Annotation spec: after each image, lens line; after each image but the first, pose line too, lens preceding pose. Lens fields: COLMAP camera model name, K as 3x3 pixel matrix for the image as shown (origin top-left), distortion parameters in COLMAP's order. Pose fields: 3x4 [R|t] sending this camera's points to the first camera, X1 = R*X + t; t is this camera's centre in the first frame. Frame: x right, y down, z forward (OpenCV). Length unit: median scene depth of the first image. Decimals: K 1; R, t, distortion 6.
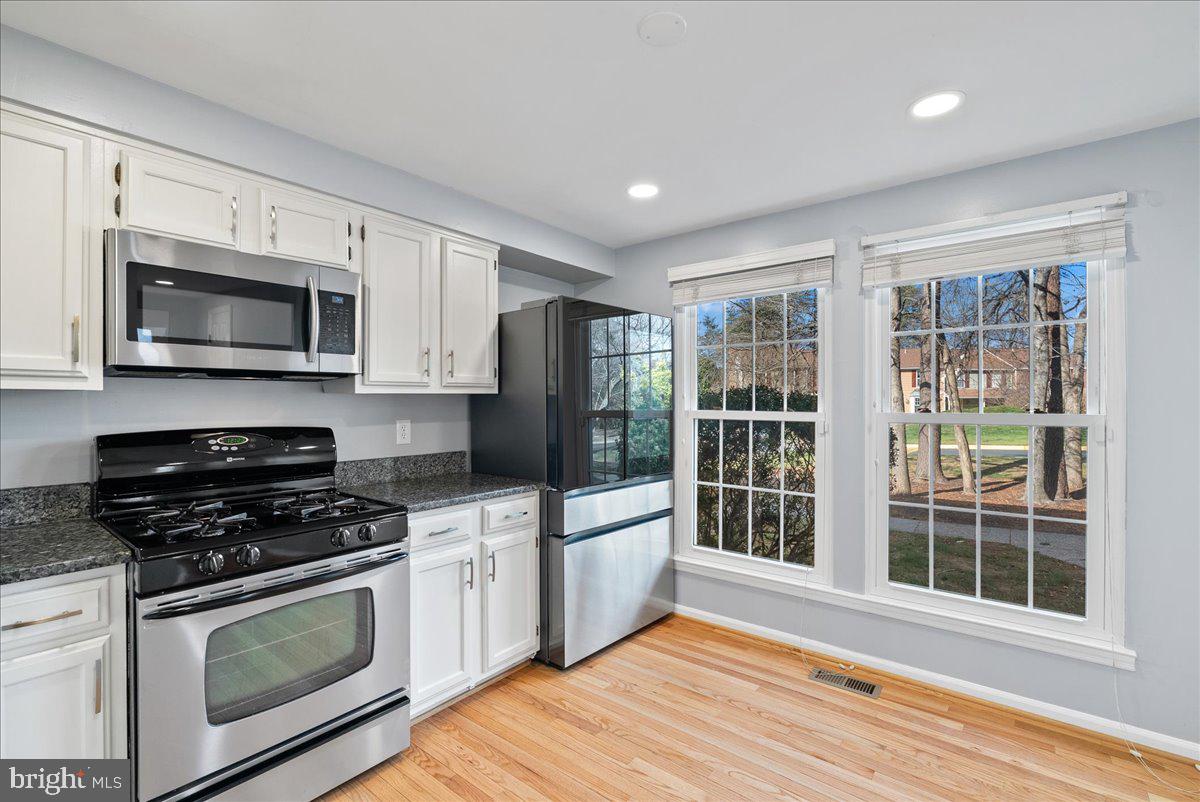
lens RADIAL K [[533.3, 0, 599.0], [0, 533.3, 403.3], [0, 0, 1]] dist [-0.013600, 0.000553]
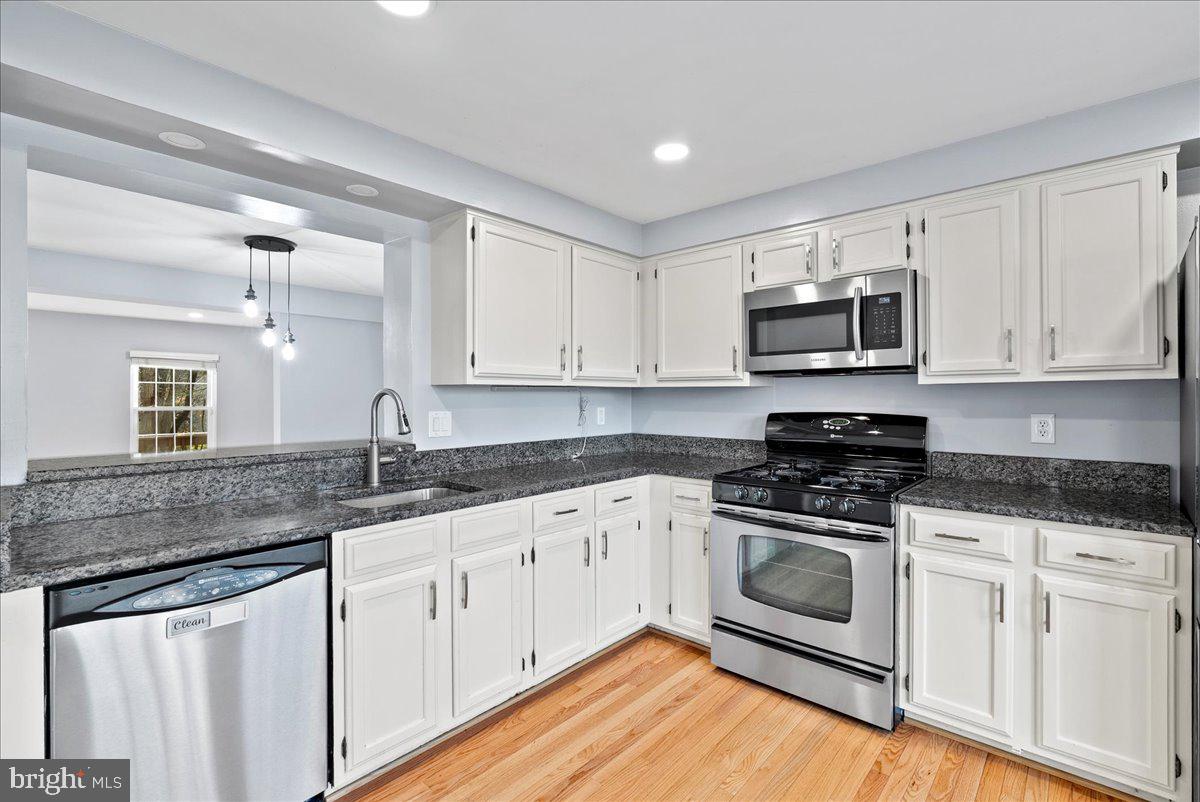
lens RADIAL K [[533.3, 0, 600.5], [0, 533.3, 398.2], [0, 0, 1]] dist [-0.013600, 0.000553]
pose [[-0.056766, 0.005017, -0.998375, 0.659142], [-0.003014, 0.999982, 0.005197, 0.005606], [0.998383, 0.003305, -0.056750, 0.480078]]
